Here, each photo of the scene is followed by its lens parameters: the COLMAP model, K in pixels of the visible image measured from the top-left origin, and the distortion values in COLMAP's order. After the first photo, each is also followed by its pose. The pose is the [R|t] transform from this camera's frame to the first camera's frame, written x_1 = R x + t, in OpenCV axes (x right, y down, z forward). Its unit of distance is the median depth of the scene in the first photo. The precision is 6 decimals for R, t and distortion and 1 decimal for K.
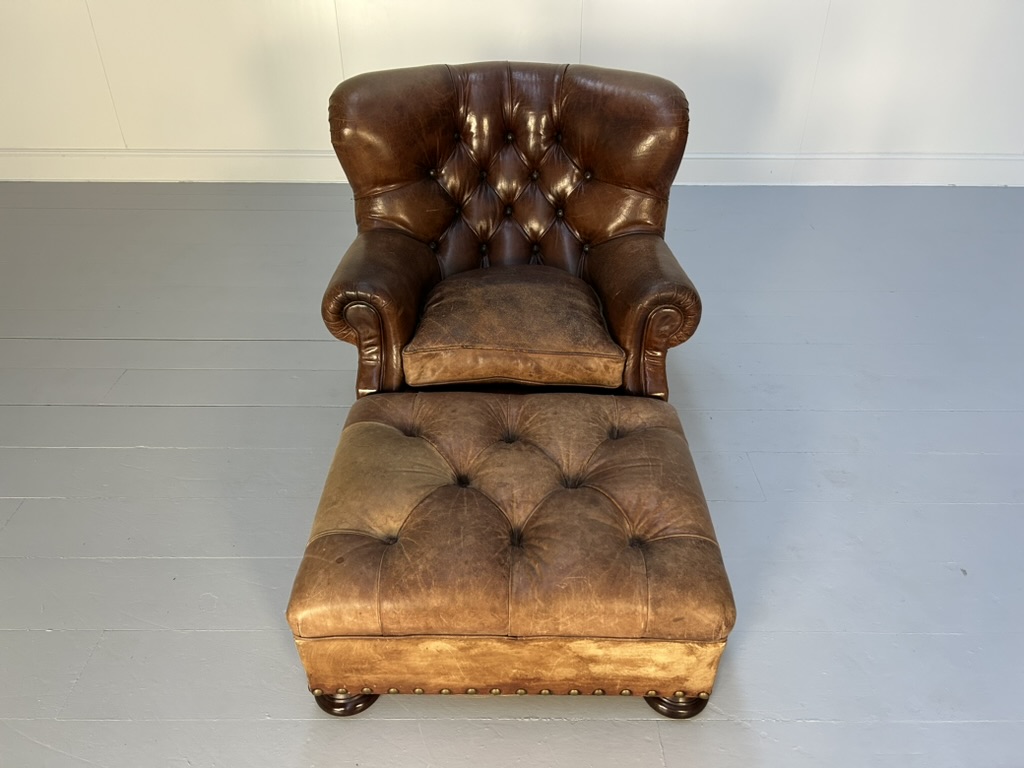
lens RADIAL K [[774.5, 0, 514.4], [0, 774.5, 394.4], [0, 0, 1]] dist [0.047783, -0.060058]
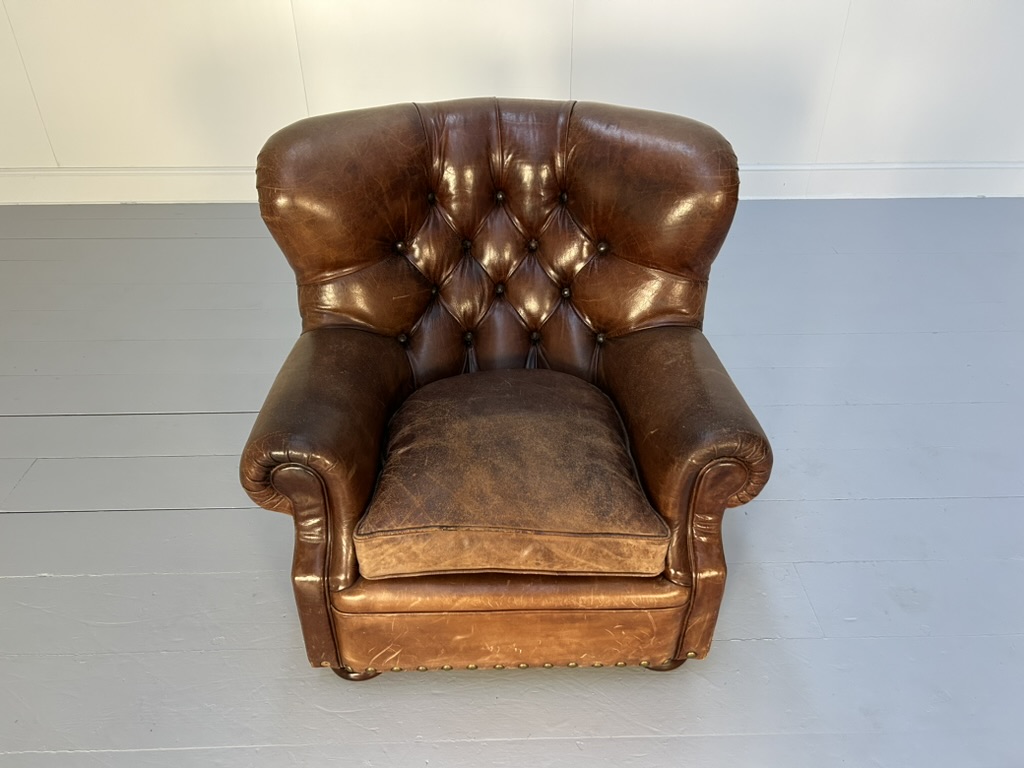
lens RADIAL K [[774.5, 0, 518.3], [0, 774.5, 387.4], [0, 0, 1]] dist [0.047783, -0.060058]
pose [[0.999650, -0.015809, 0.021230, -0.007503], [0.015498, 0.999771, 0.014732, -0.163658], [-0.021458, -0.014397, 0.999666, 0.243730]]
